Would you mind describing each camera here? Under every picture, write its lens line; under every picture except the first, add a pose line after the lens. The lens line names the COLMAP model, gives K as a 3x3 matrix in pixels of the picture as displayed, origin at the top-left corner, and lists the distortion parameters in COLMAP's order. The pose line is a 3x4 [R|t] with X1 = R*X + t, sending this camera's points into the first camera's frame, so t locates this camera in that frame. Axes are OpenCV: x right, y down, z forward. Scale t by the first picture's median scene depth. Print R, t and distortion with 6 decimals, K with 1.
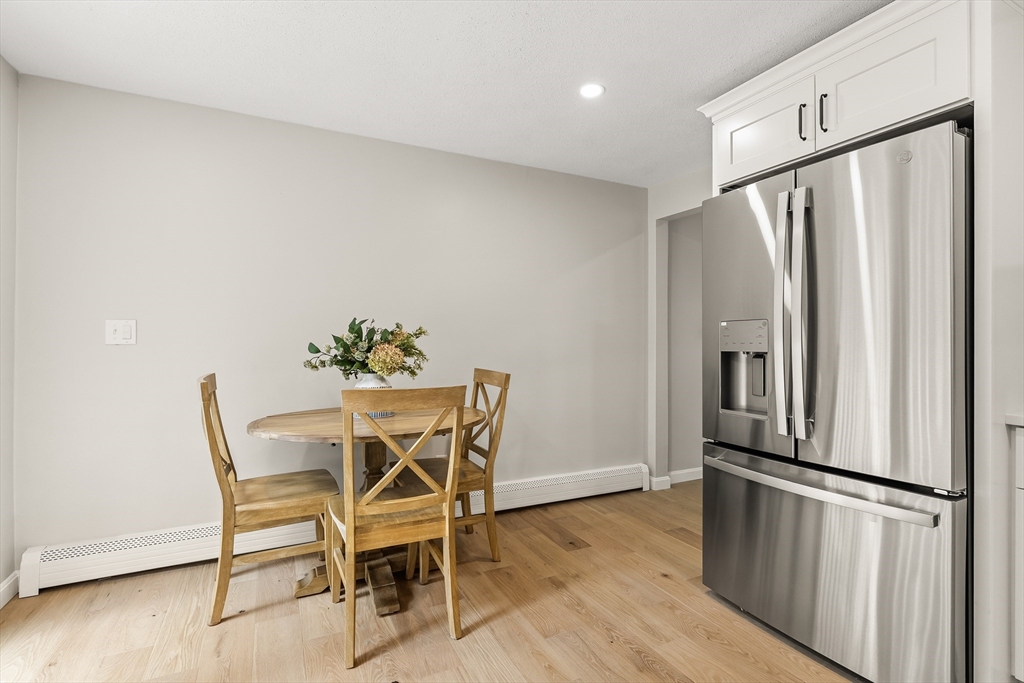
lens RADIAL K [[485.9, 0, 500.0], [0, 485.9, 344.1], [0, 0, 1]] dist [0.009533, 0.000068]
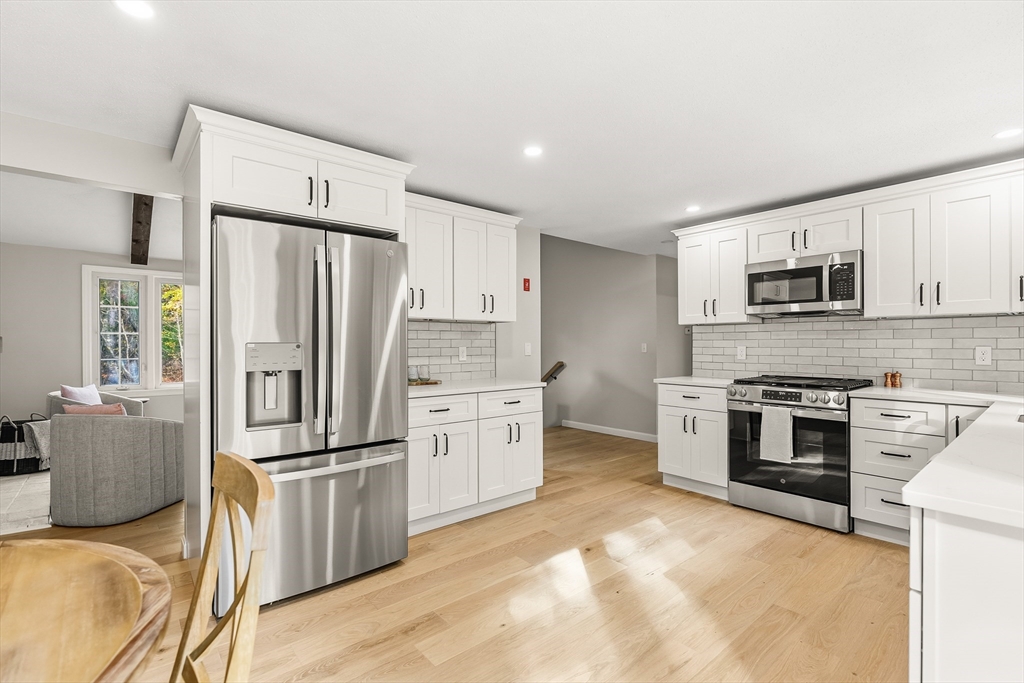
lens RADIAL K [[468.4, 0, 513.7], [0, 468.4, 343.3], [0, 0, 1]] dist [-0.000862, -0.000202]
pose [[-0.246824, -0.001820, 0.969059, -0.687149], [0.000773, 0.999998, 0.002075, -0.050261], [-0.969060, 0.001262, -0.246822, 0.744786]]
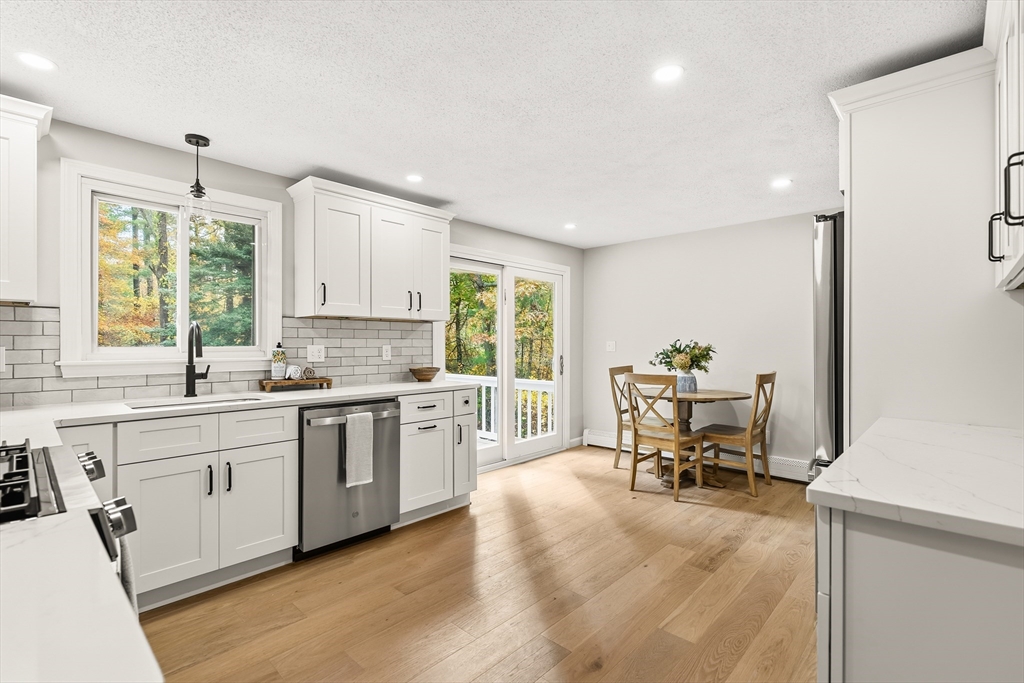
lens RADIAL K [[468.4, 0, 513.7], [0, 468.4, 343.3], [0, 0, 1]] dist [-0.000862, -0.000202]
pose [[0.350492, -0.001342, -0.936565, 1.402505], [0.000887, 0.999999, -0.001101, -0.043005], [0.936565, -0.000445, 0.350493, -0.281578]]
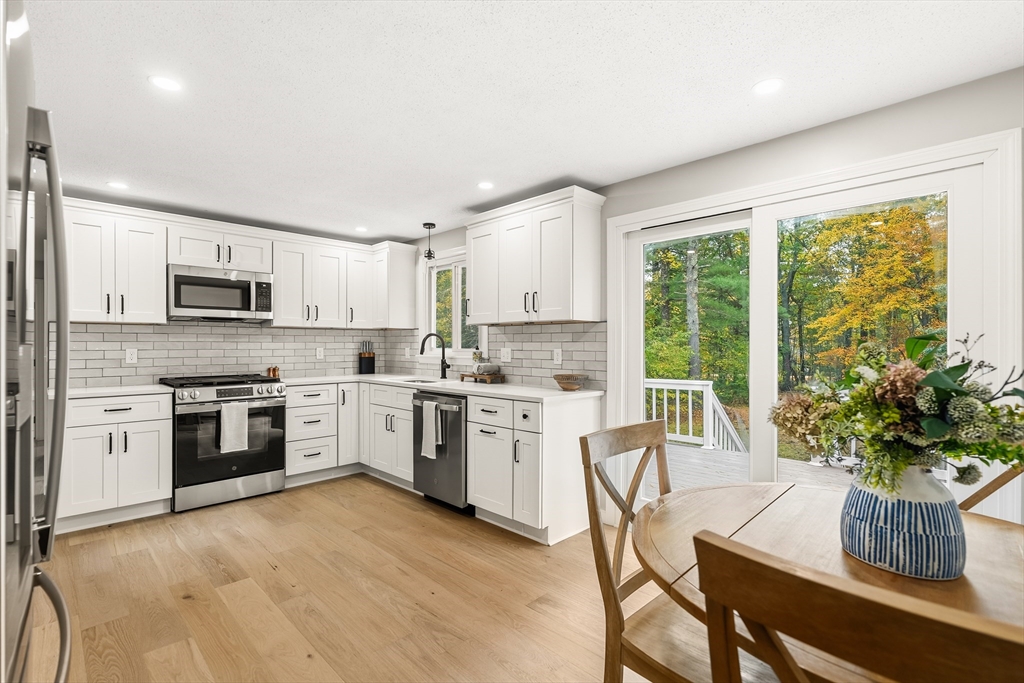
lens RADIAL K [[471.6, 0, 511.6], [0, 471.6, 345.4], [0, 0, 1]] dist [0.000265, 0.000474]
pose [[-0.947422, -0.002455, -0.319978, 0.236178], [-0.002668, 0.999996, 0.000226, -0.050413], [0.319976, 0.001068, -0.947425, 1.537810]]
